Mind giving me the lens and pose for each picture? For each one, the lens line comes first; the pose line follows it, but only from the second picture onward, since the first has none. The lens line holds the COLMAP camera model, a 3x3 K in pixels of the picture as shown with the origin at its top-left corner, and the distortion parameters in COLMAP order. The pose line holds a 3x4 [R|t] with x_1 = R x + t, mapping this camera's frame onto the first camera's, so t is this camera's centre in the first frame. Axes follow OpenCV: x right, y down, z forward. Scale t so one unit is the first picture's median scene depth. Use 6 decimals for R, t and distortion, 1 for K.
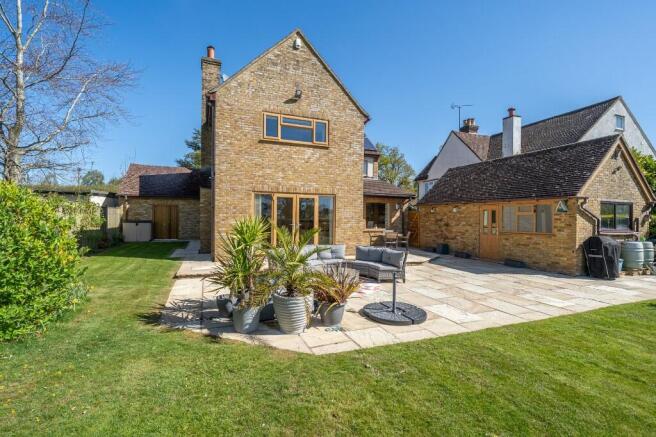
lens RADIAL K [[294.6, 0, 326.0], [0, 294.6, 218.1], [0, 0, 1]] dist [0.003774, 0.000310]
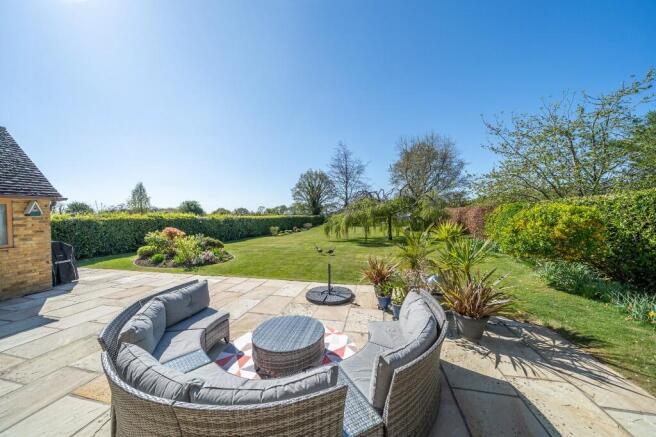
lens RADIAL K [[225.5, 0, 327.4], [0, 225.5, 216.8], [0, 0, 1]] dist [-0.000983, -0.000057]
pose [[-0.820340, -0.000381, 0.571876, -0.232314], [0.003593, 0.999977, 0.005820, -0.021676], [-0.571865, 0.006829, -0.820319, 1.267287]]
